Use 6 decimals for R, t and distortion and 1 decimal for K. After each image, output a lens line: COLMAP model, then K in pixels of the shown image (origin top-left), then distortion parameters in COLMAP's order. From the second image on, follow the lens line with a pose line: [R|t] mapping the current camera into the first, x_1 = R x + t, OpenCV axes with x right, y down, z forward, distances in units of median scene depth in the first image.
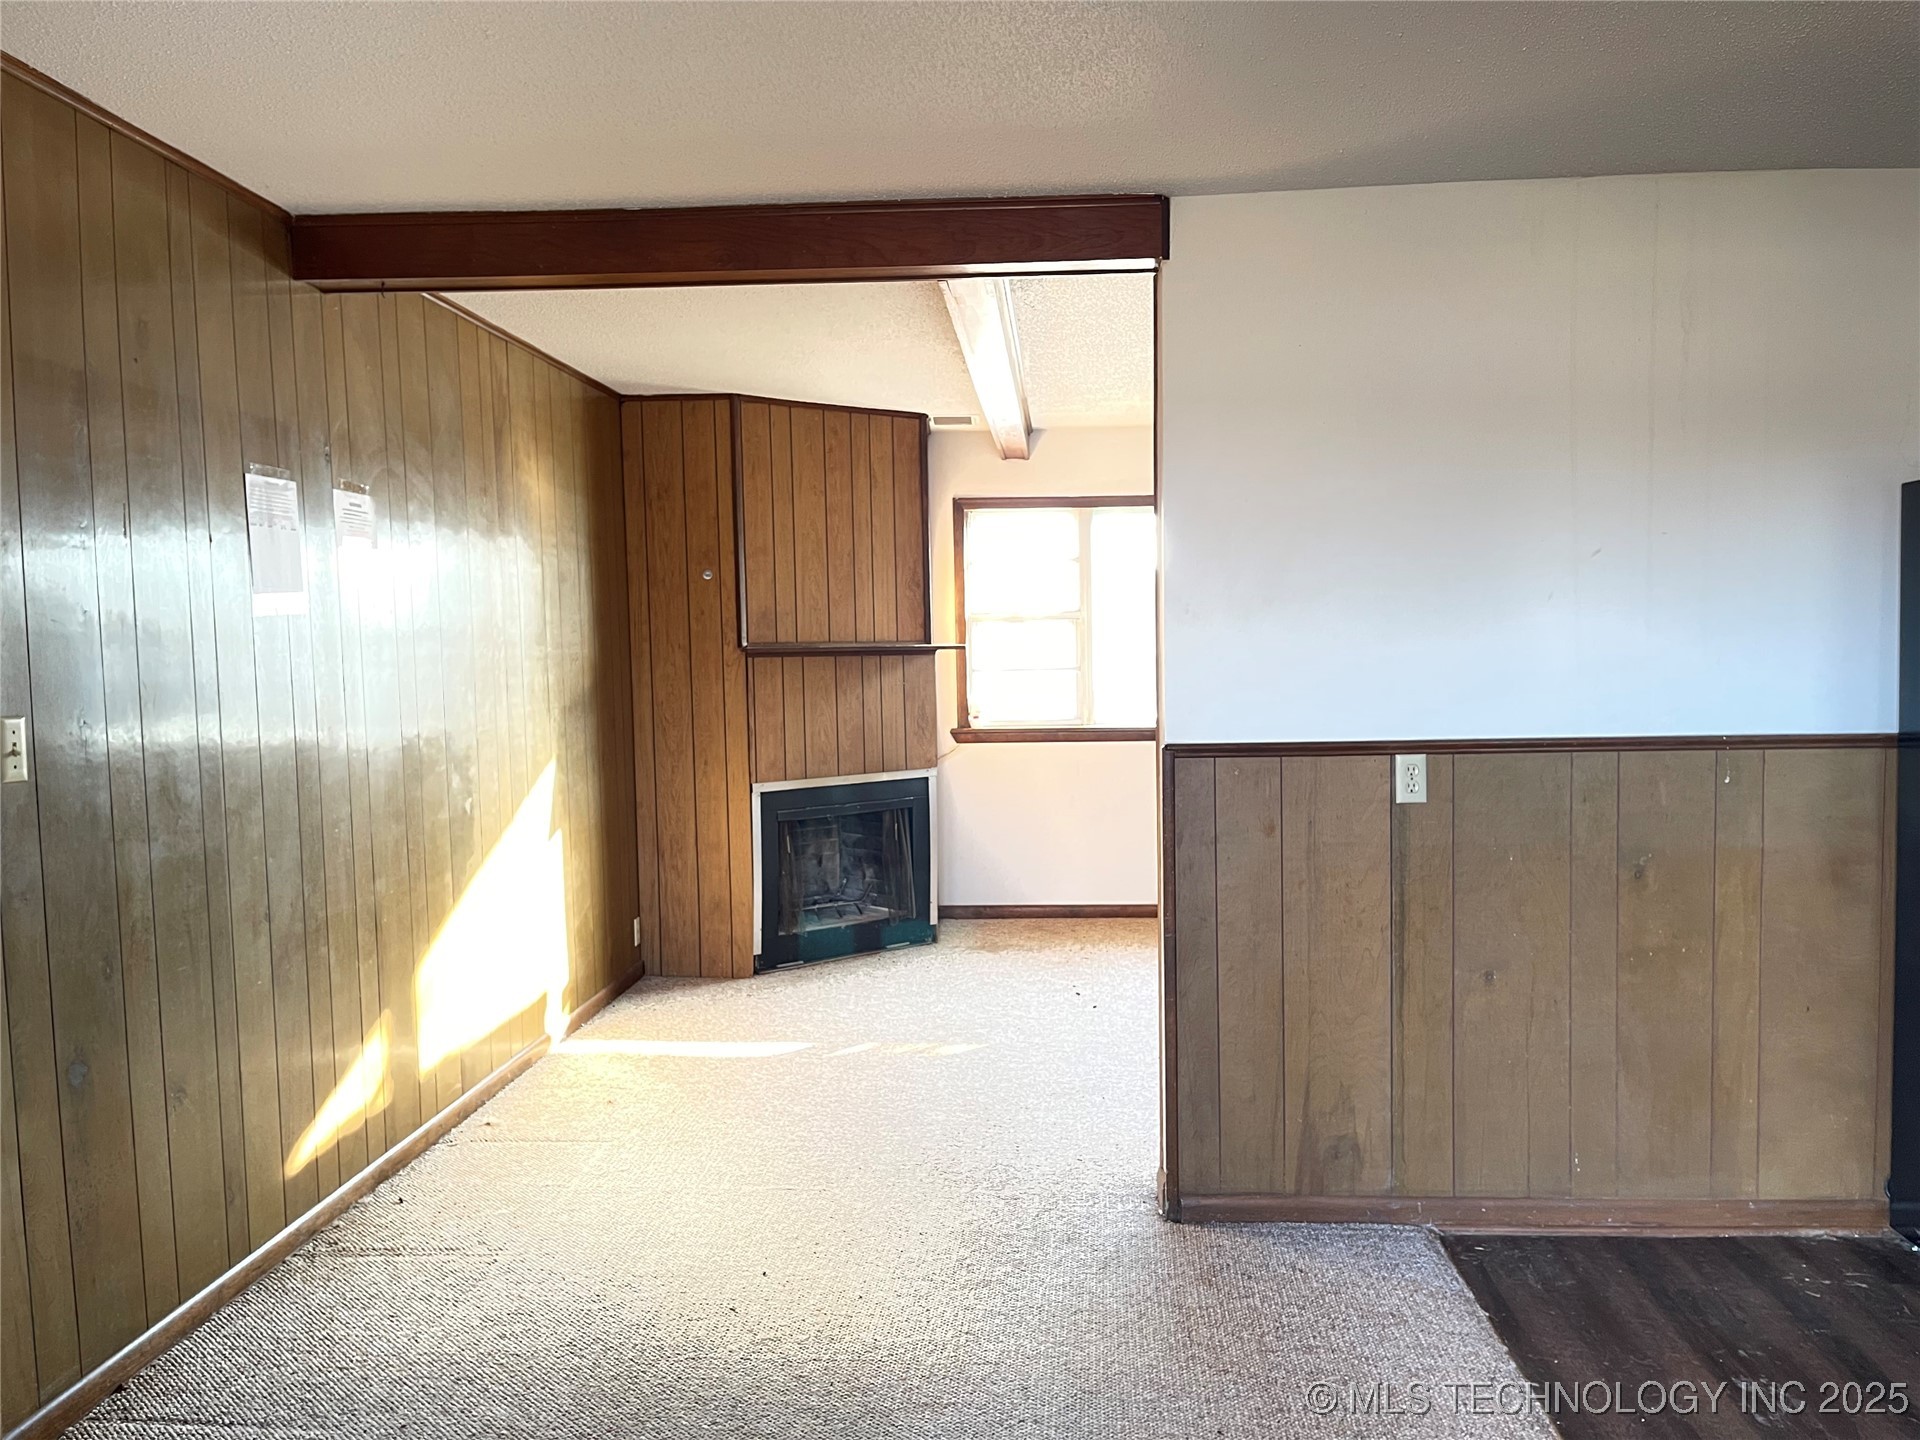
lens RADIAL K [[1464.4, 0, 962.2], [0, 1464.4, 728.3], [0, 0, 1]] dist [0.014523, 0.000605]
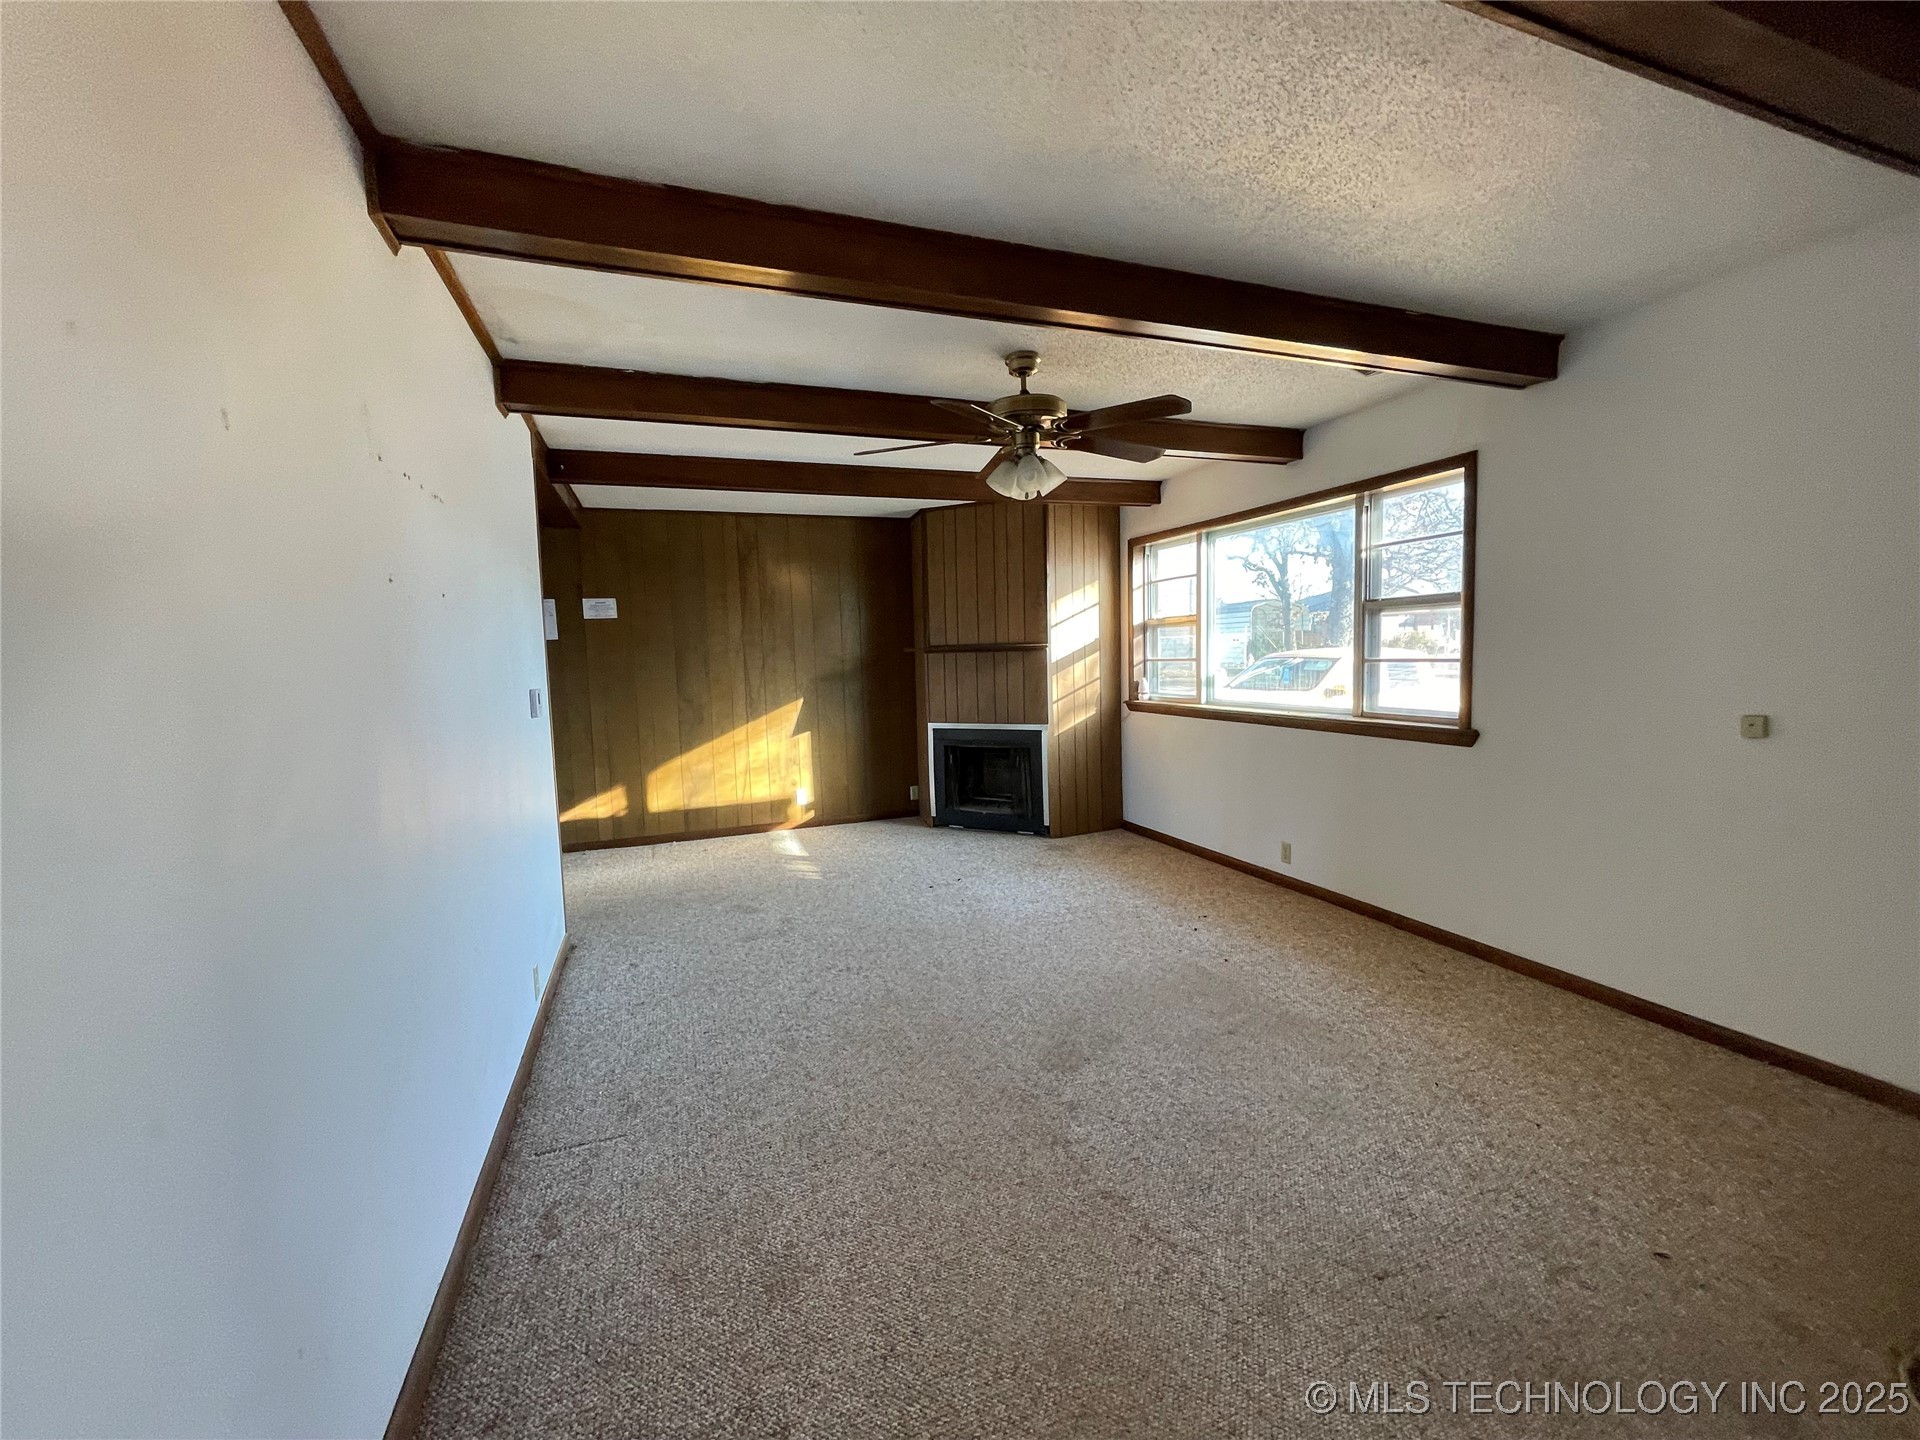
lens RADIAL K [[773.1, 0, 956.2], [0, 773.1, 727.2], [0, 0, 1]] dist [-0.003085, -0.000943]
pose [[0.425986, 0.092325, -0.900007, 0.701659], [-0.031209, 0.995687, 0.087368, -0.039703], [0.904191, -0.009129, 0.427030, 0.592698]]
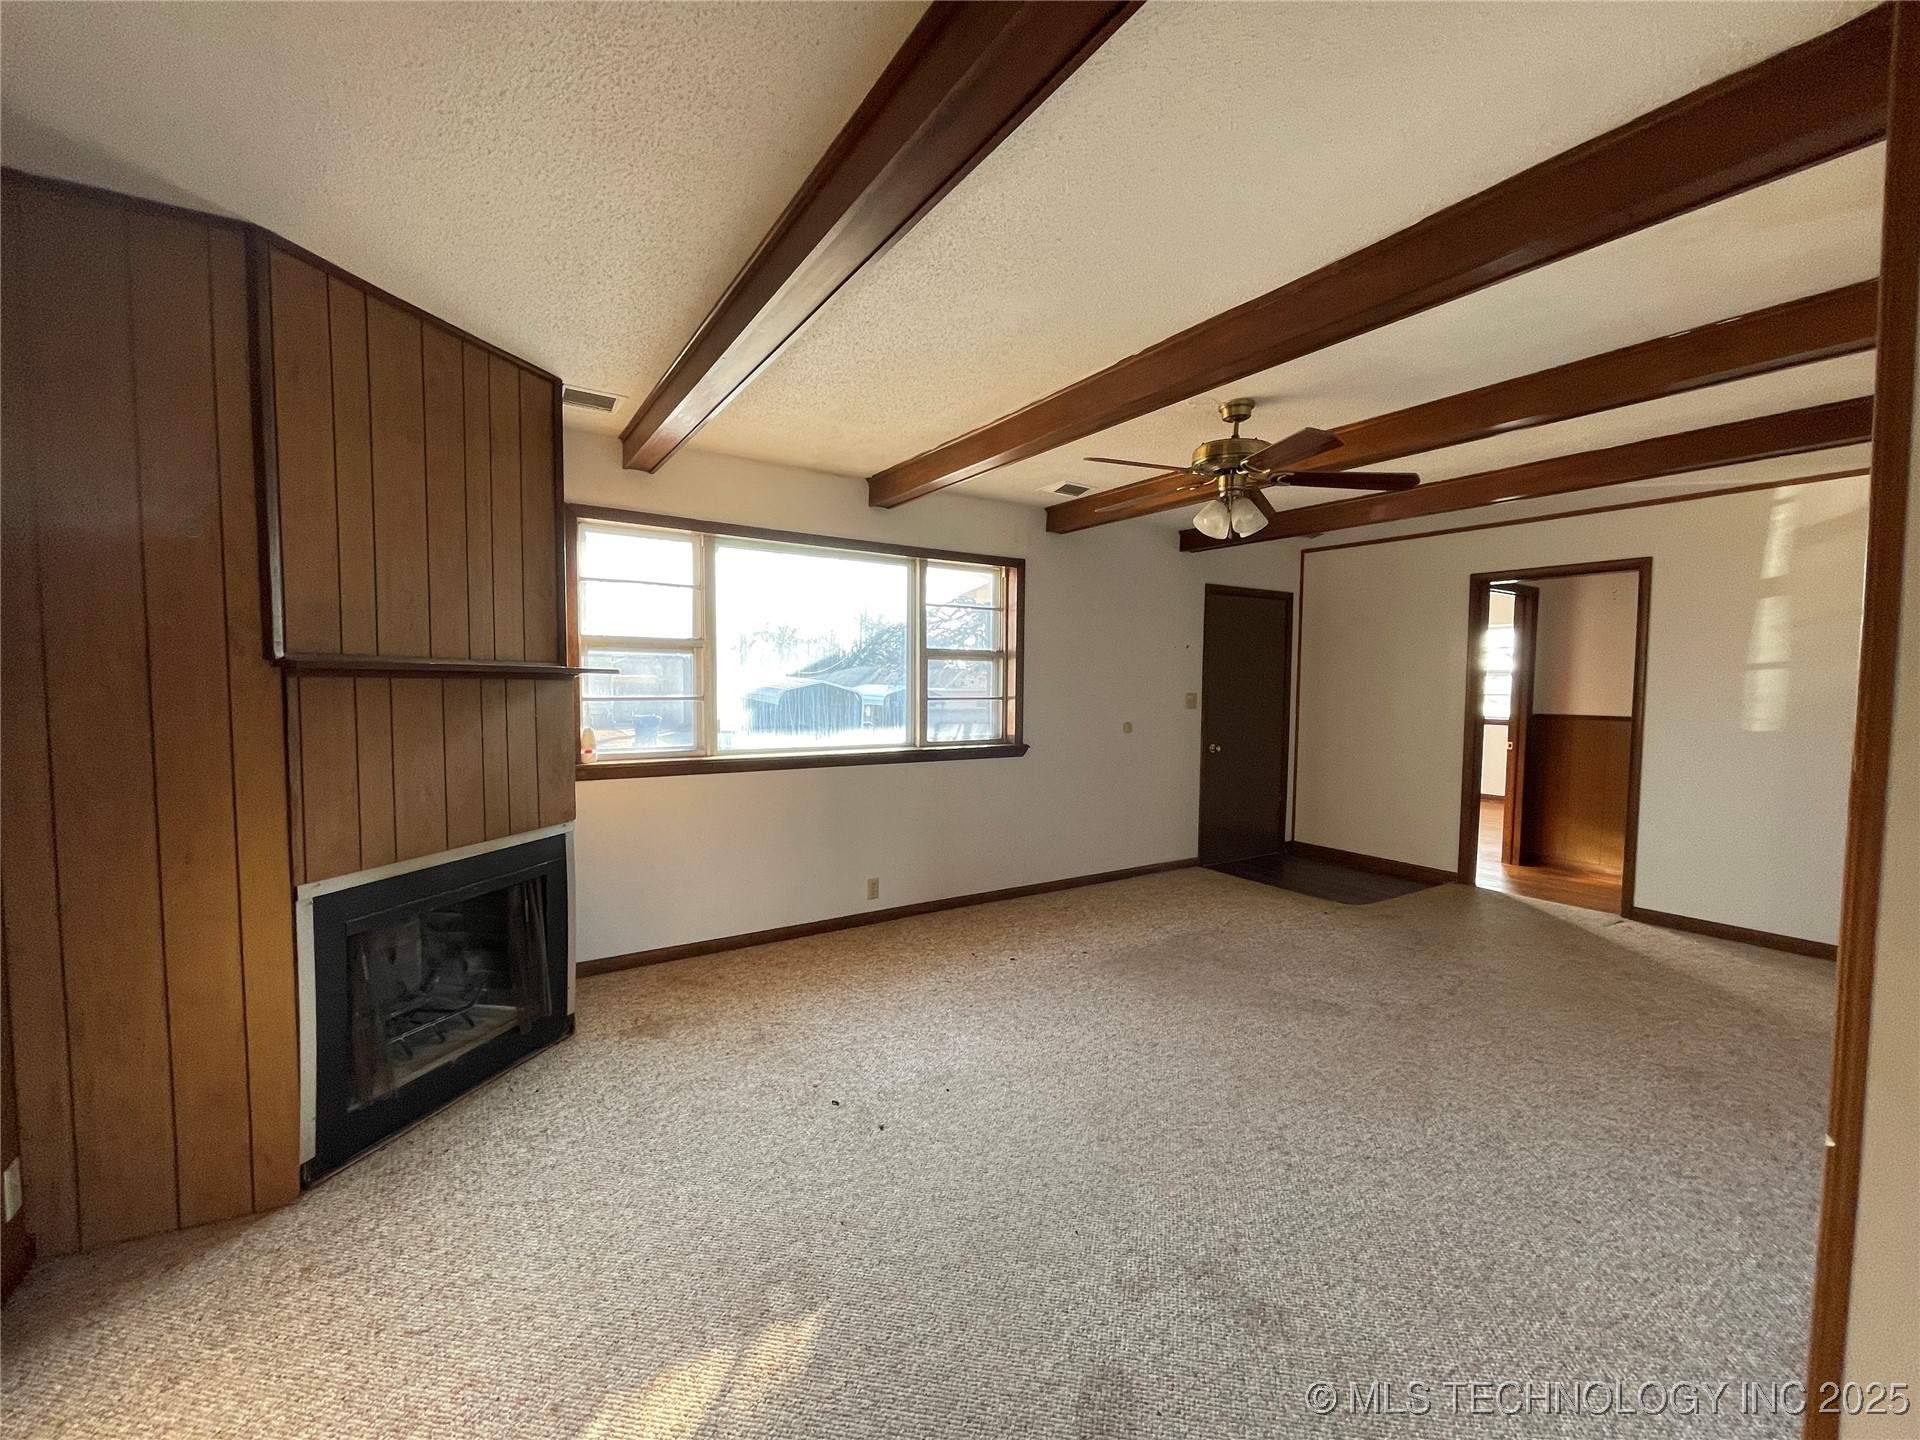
lens RADIAL K [[773.1, 0, 955.0], [0, 773.1, 722.2], [0, 0, 1]] dist [-0.003085, -0.000943]
pose [[0.794531, -0.005866, 0.607195, -0.114597], [0.009852, 0.999946, -0.003231, -0.024805], [-0.607143, 0.008549, 0.794546, 0.554678]]
